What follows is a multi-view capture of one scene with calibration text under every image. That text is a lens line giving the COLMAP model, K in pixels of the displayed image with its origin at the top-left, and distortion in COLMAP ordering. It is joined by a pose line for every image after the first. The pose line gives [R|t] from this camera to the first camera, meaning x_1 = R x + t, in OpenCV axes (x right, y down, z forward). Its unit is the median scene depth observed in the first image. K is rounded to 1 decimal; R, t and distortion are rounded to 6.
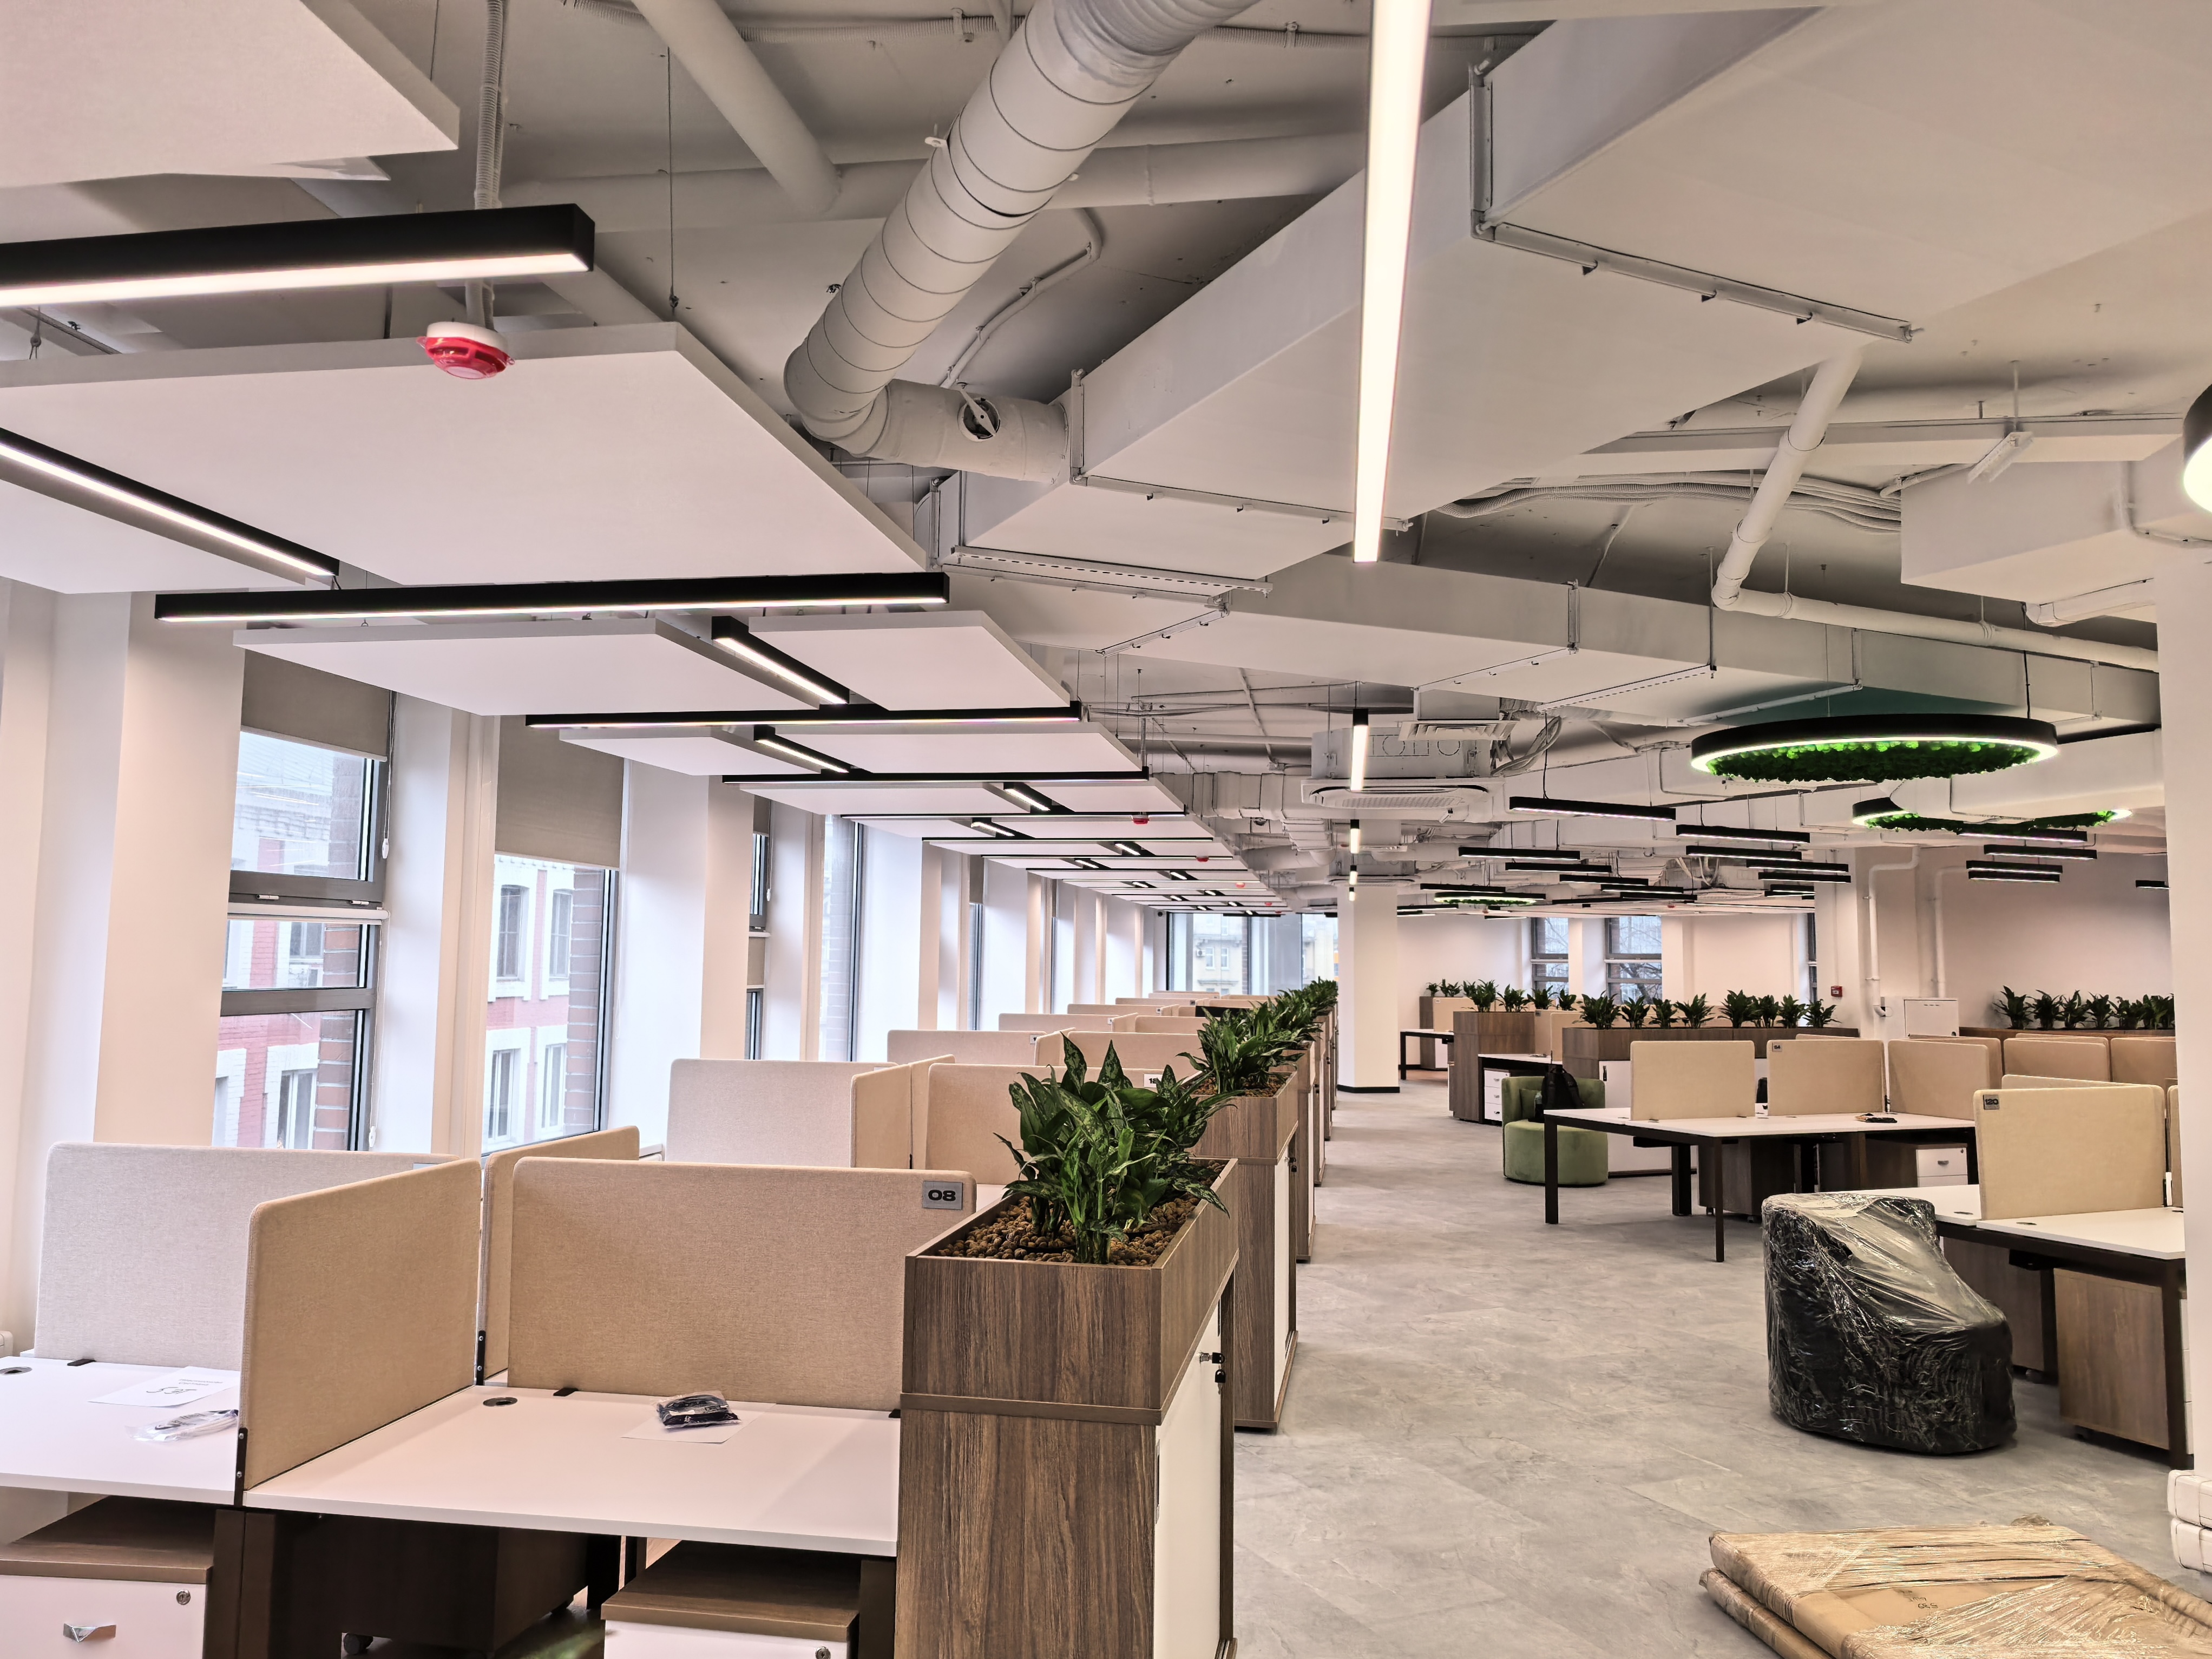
lens RADIAL K [[1586.0, 0, 1104.6], [0, 1586.0, 827.7], [0, 0, 1]] dist [0.024134, -0.010181]
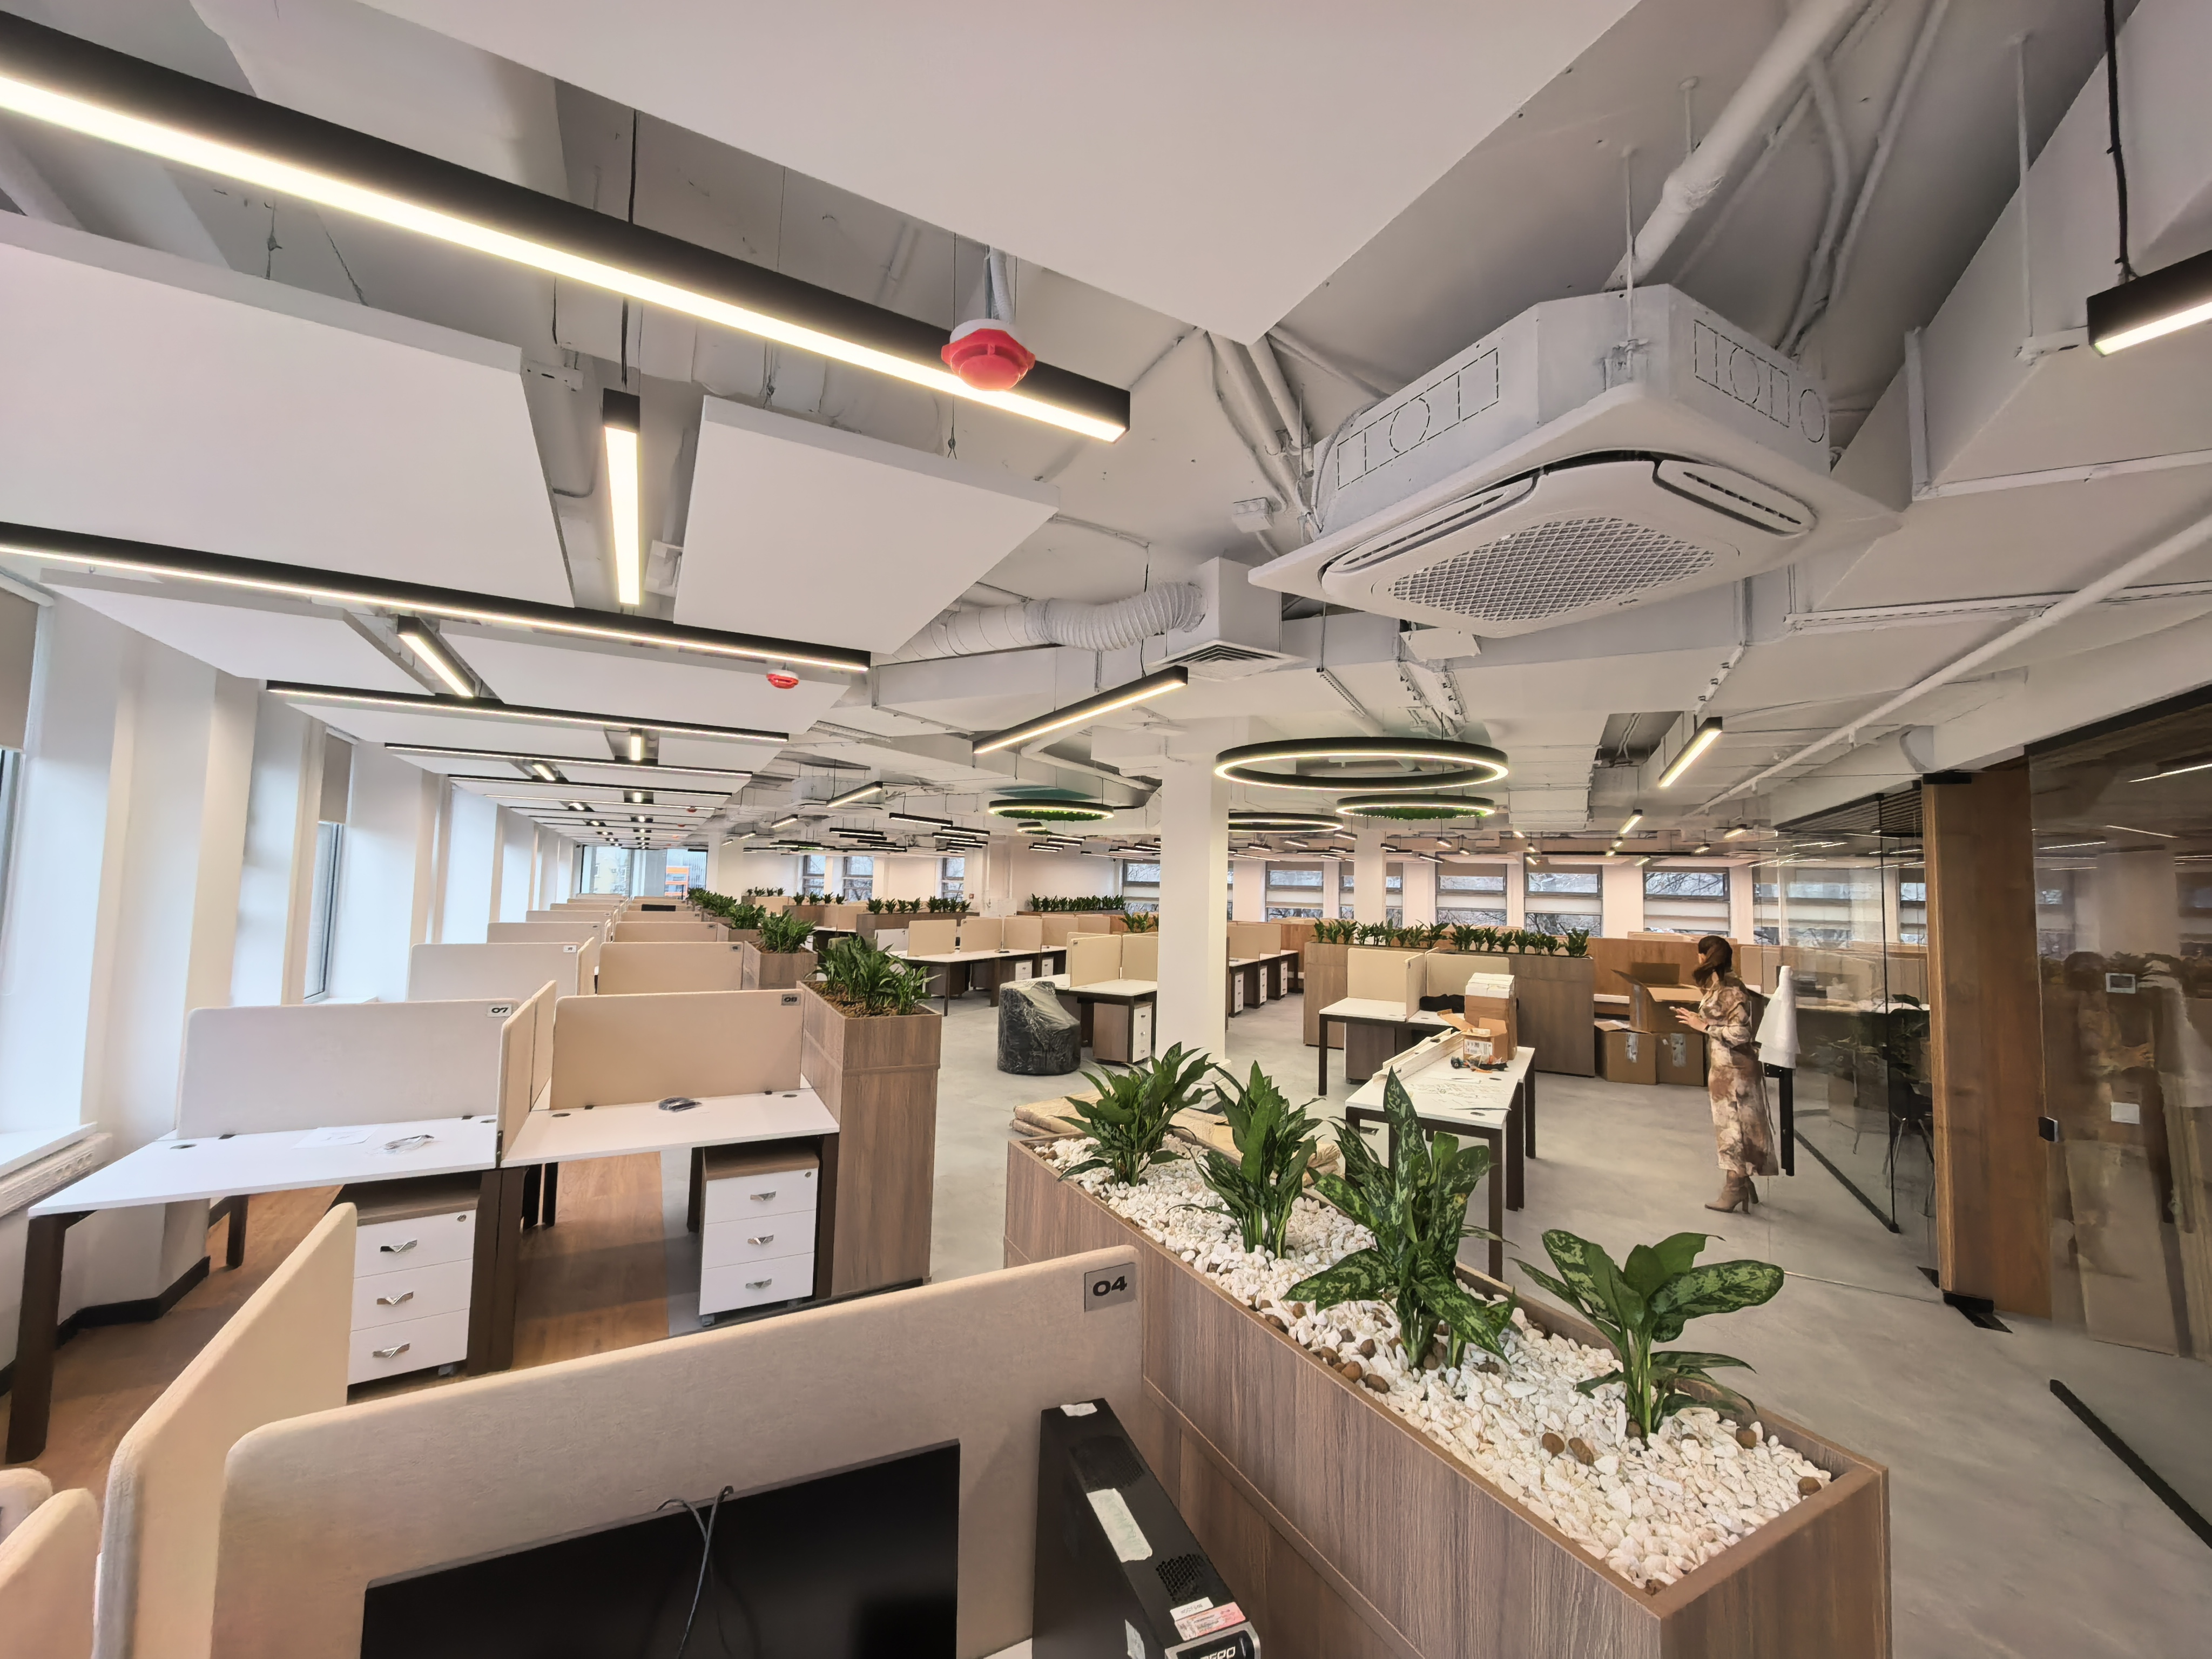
lens RADIAL K [[860.4, 0, 1103.0], [0, 860.4, 830.8], [0, 0, 1]] dist [0.000090, 0.000412]
pose [[0.791673, 0.046912, 0.609141, -0.300634], [-0.068583, 0.997569, 0.012308, -0.037300], [-0.607083, -0.051521, 0.792967, -0.159905]]
